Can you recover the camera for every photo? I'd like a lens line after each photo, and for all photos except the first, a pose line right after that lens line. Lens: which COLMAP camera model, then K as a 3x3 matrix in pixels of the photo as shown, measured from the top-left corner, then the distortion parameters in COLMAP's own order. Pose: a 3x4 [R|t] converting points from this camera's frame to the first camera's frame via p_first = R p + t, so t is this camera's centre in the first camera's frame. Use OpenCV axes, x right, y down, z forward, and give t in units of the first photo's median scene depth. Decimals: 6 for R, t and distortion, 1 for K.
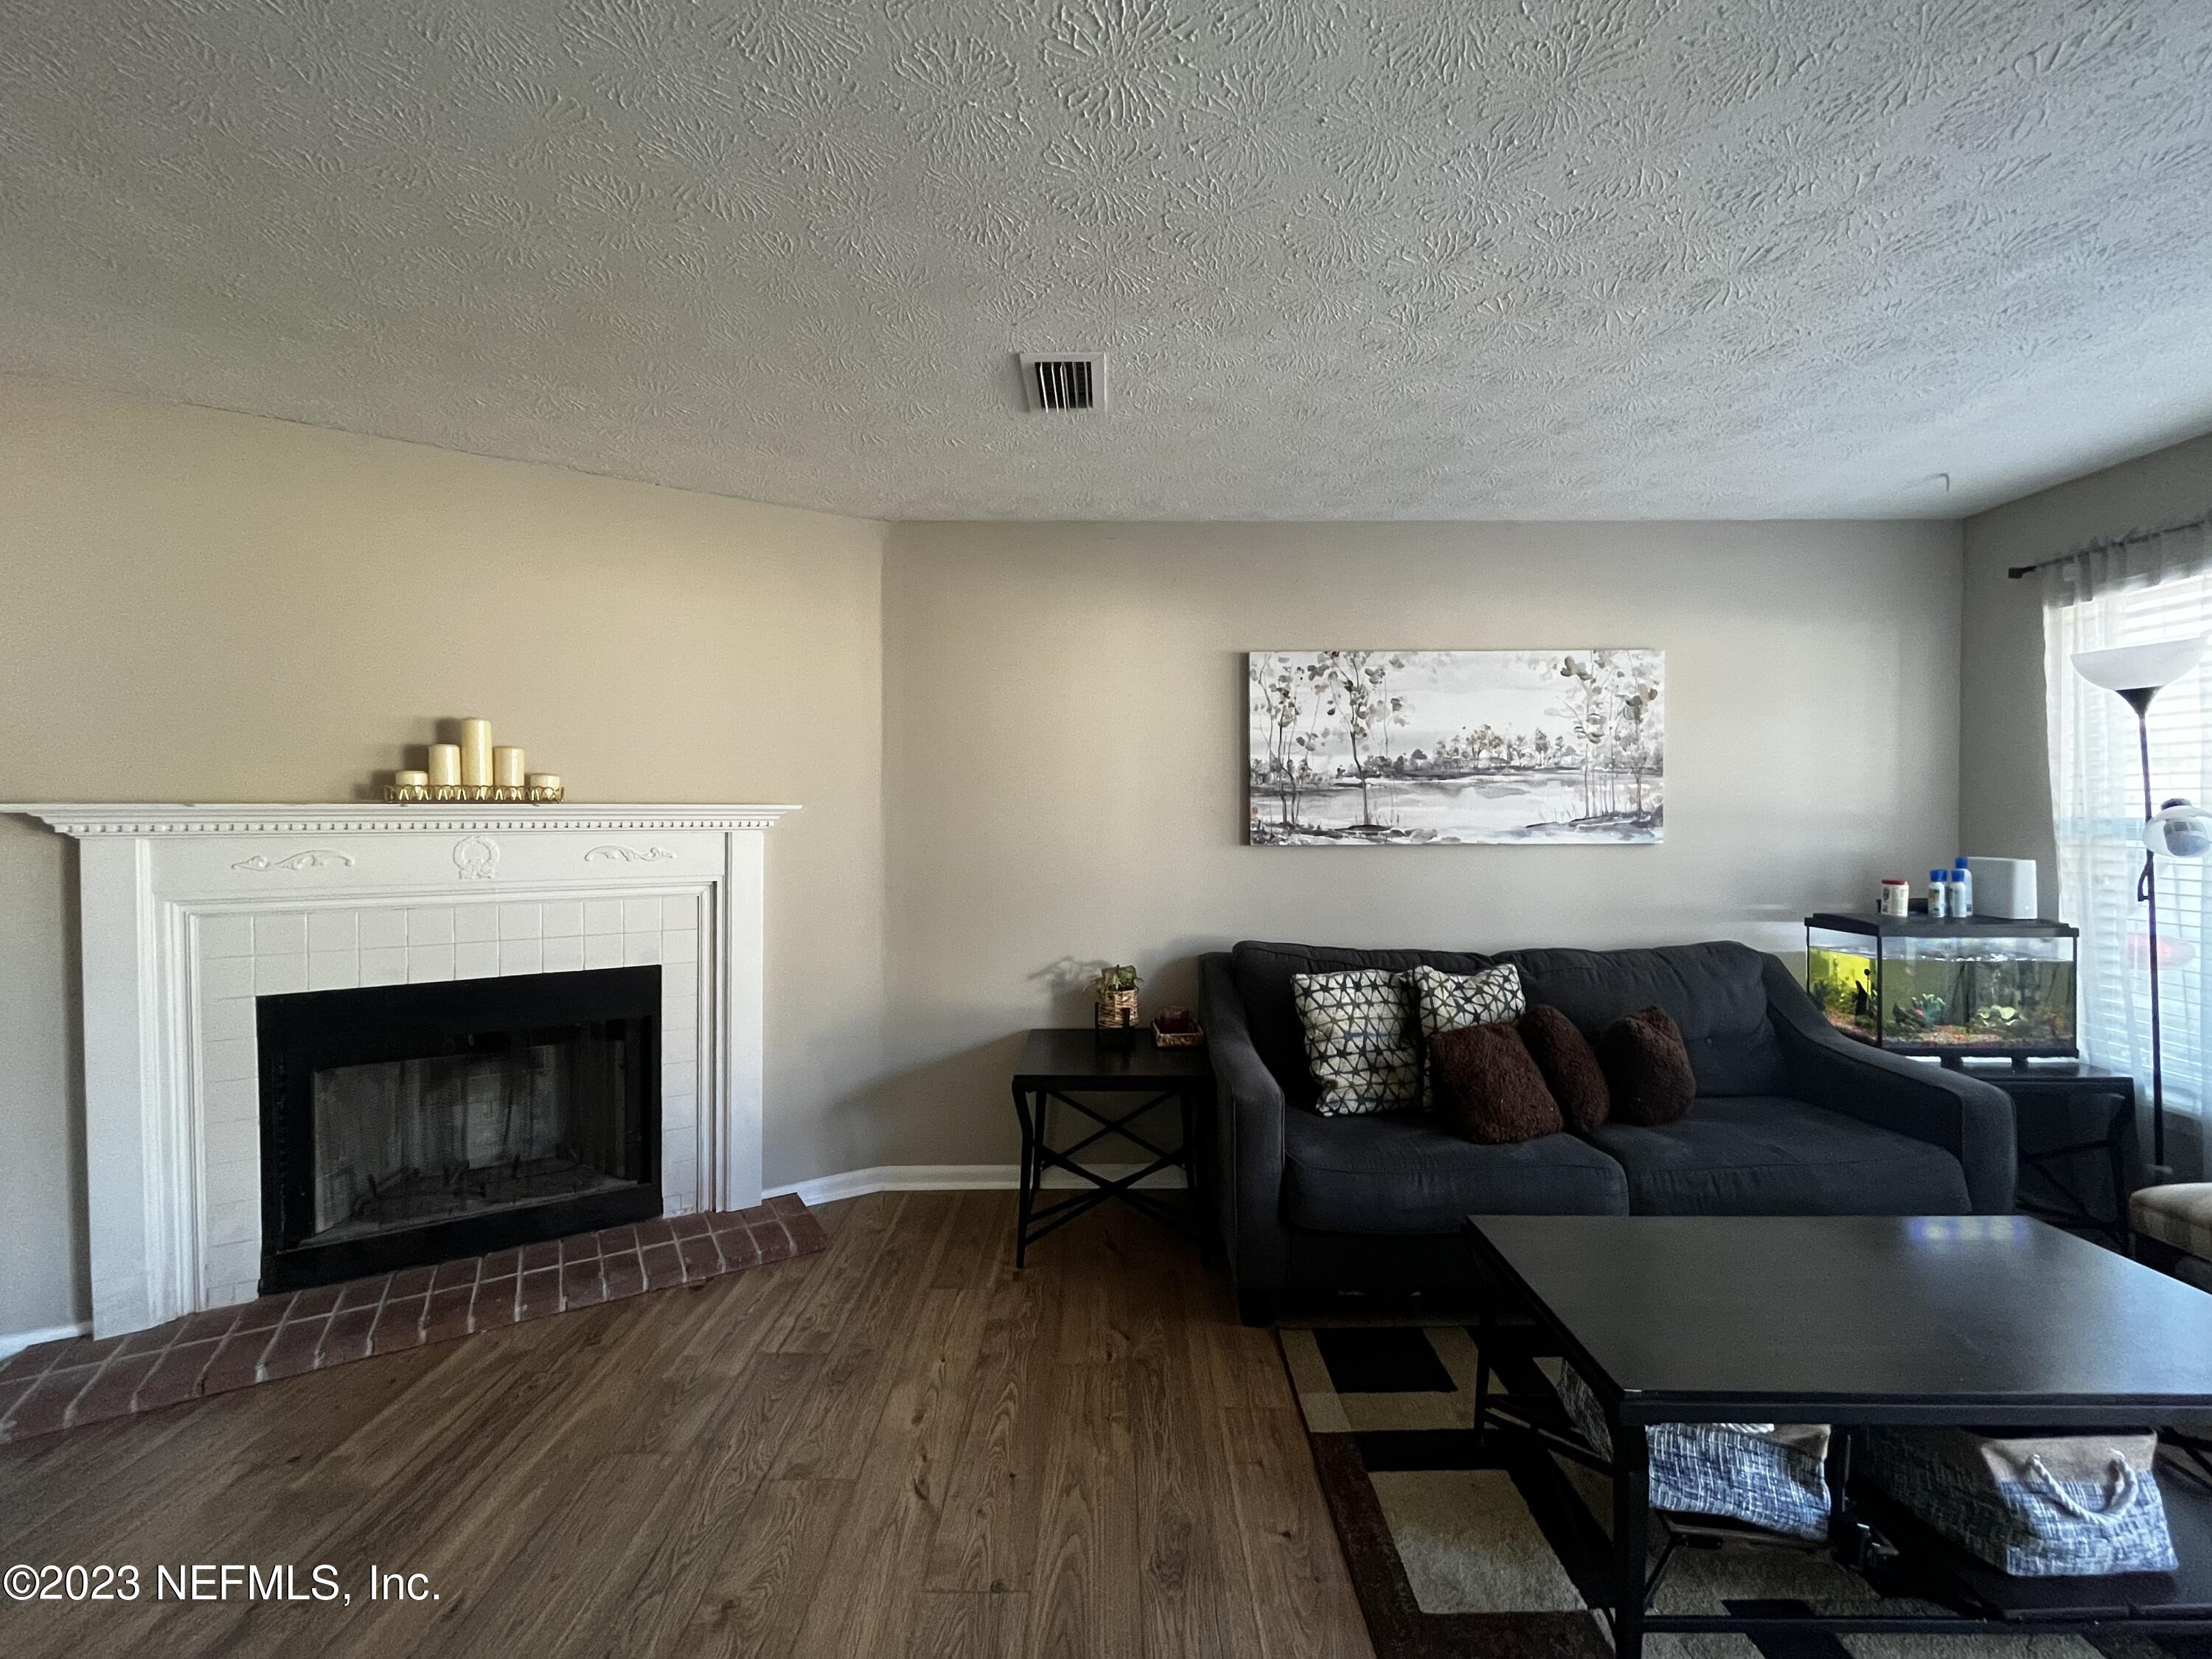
lens RADIAL K [[885.0, 0, 1115.2], [0, 885.0, 825.8], [0, 0, 1]] dist [-0.001440, -0.000288]
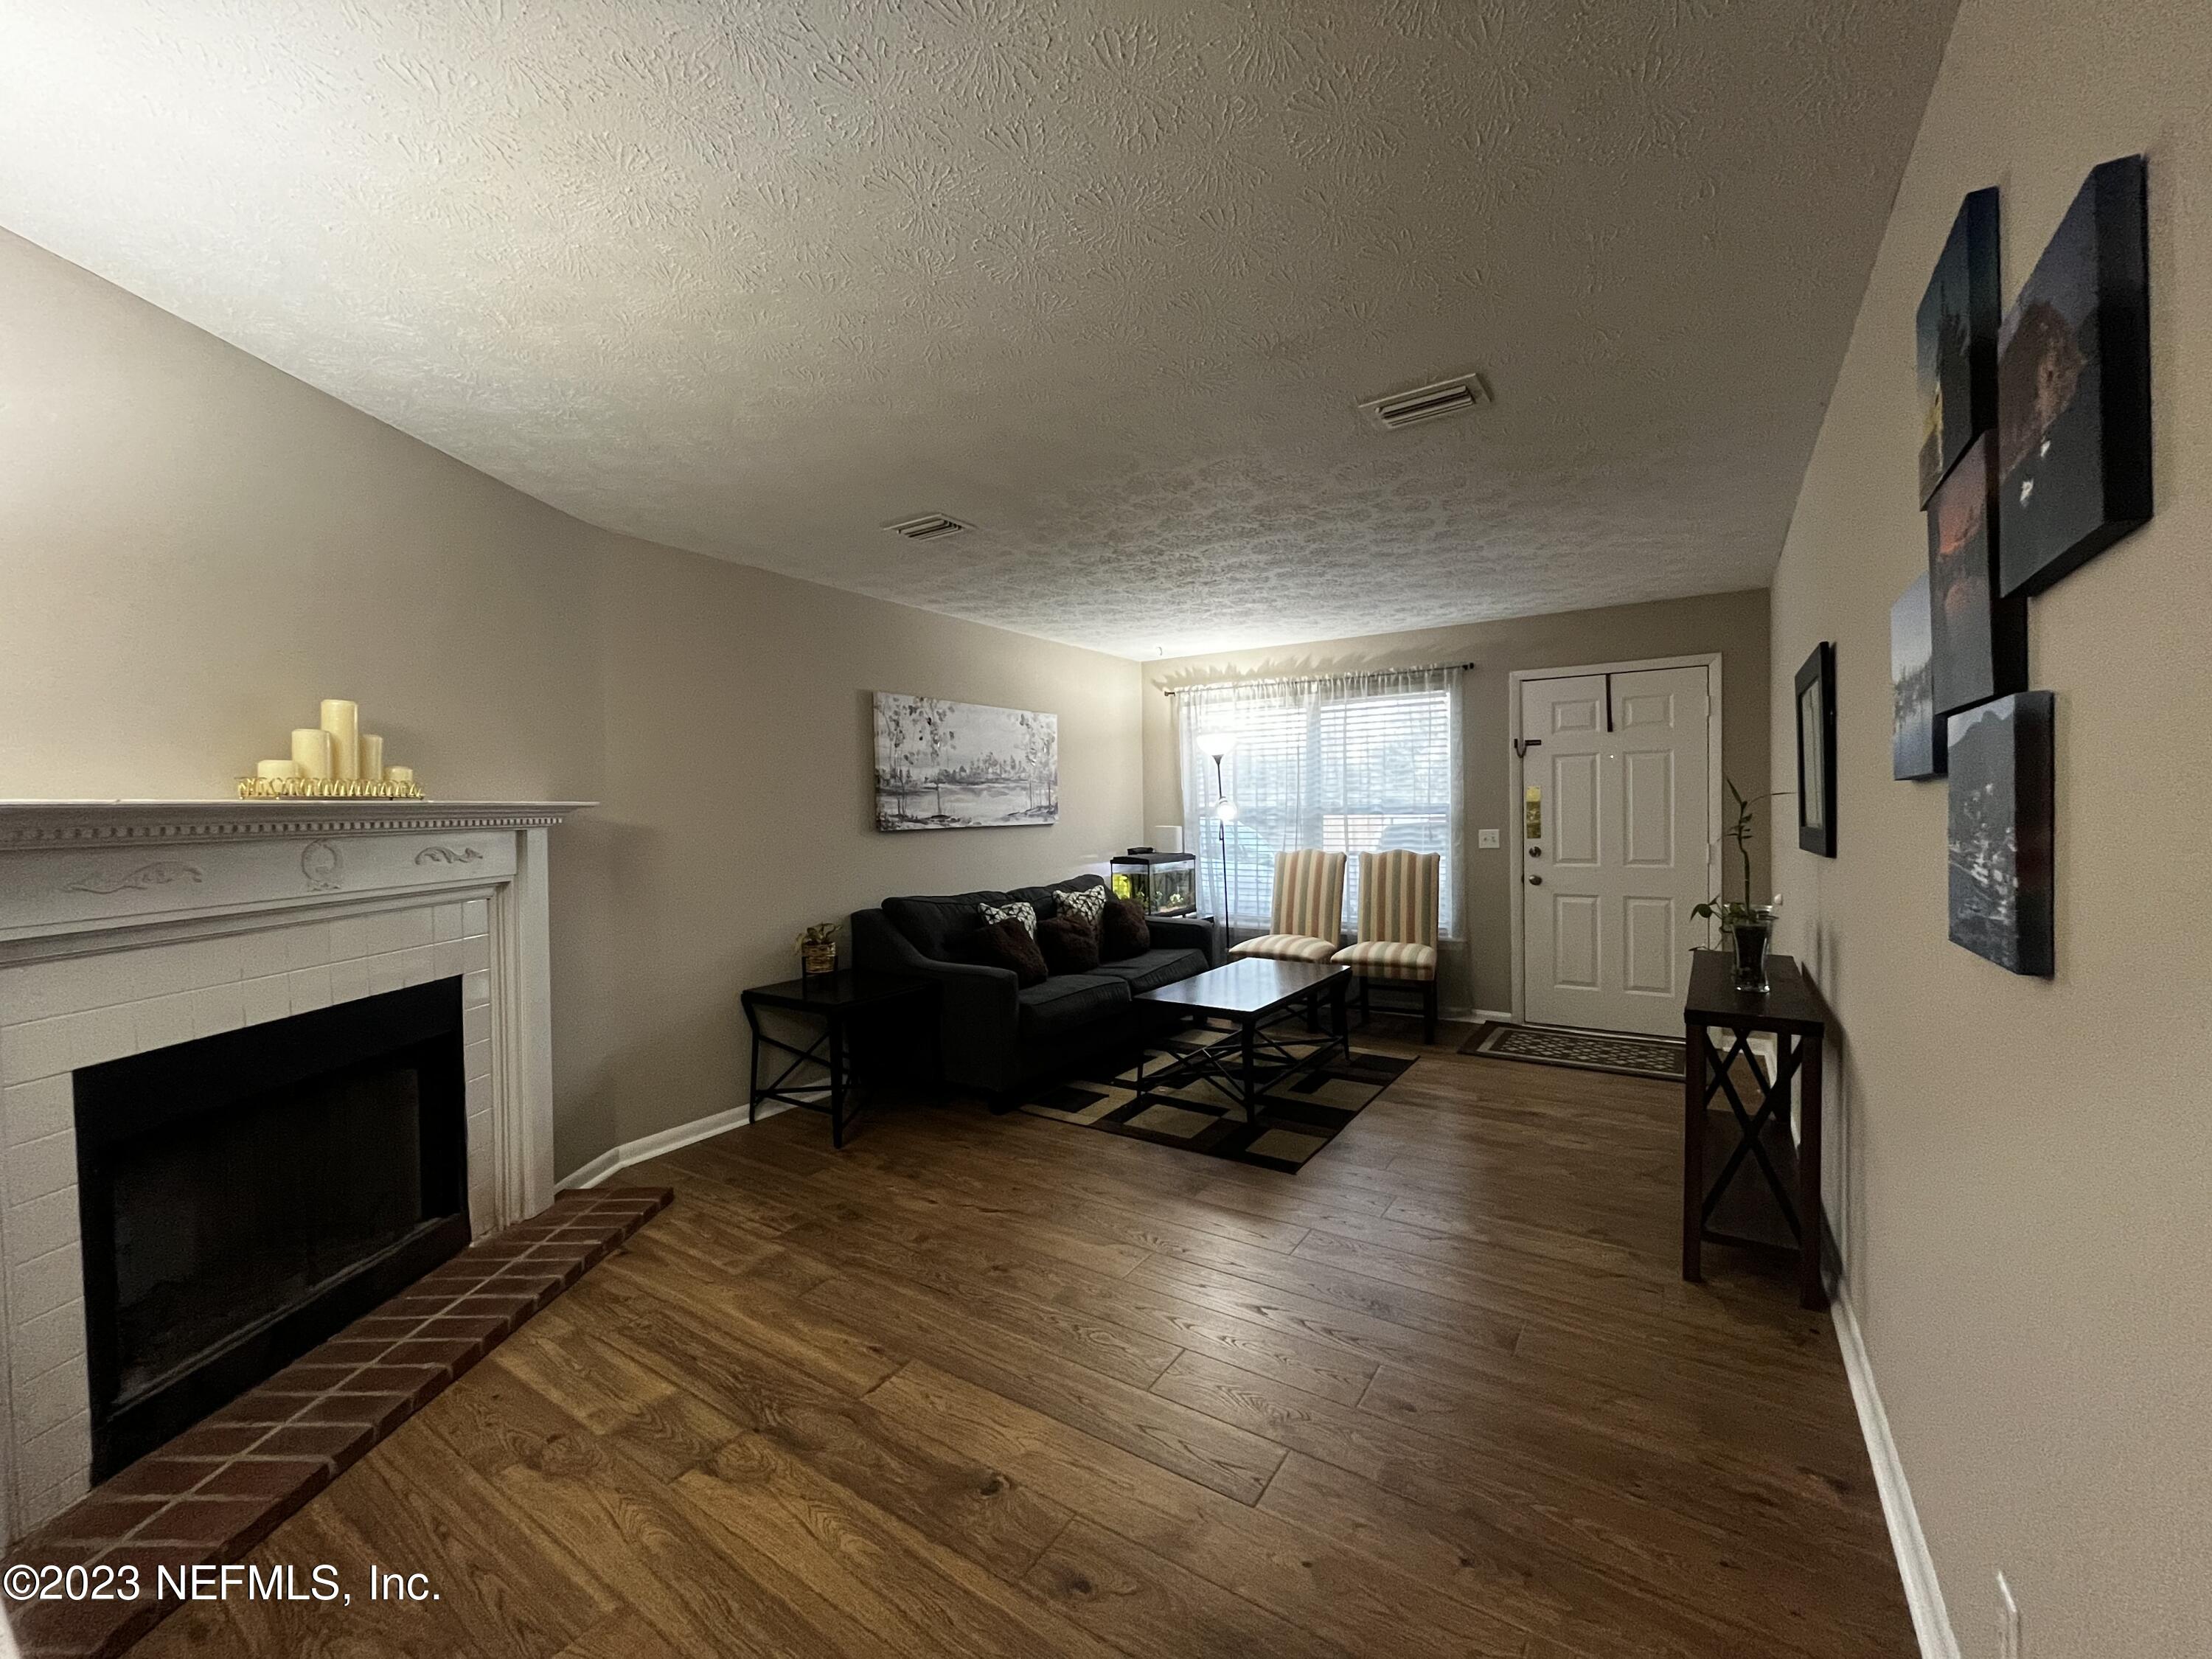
lens RADIAL K [[885.0, 0, 1115.2], [0, 885.0, 825.8], [0, 0, 1]] dist [-0.001440, -0.000288]
pose [[0.543828, -0.022875, 0.838885, -0.814590], [0.023407, 0.999653, 0.012085, 0.006156], [-0.838870, 0.013064, 0.544175, -0.065792]]
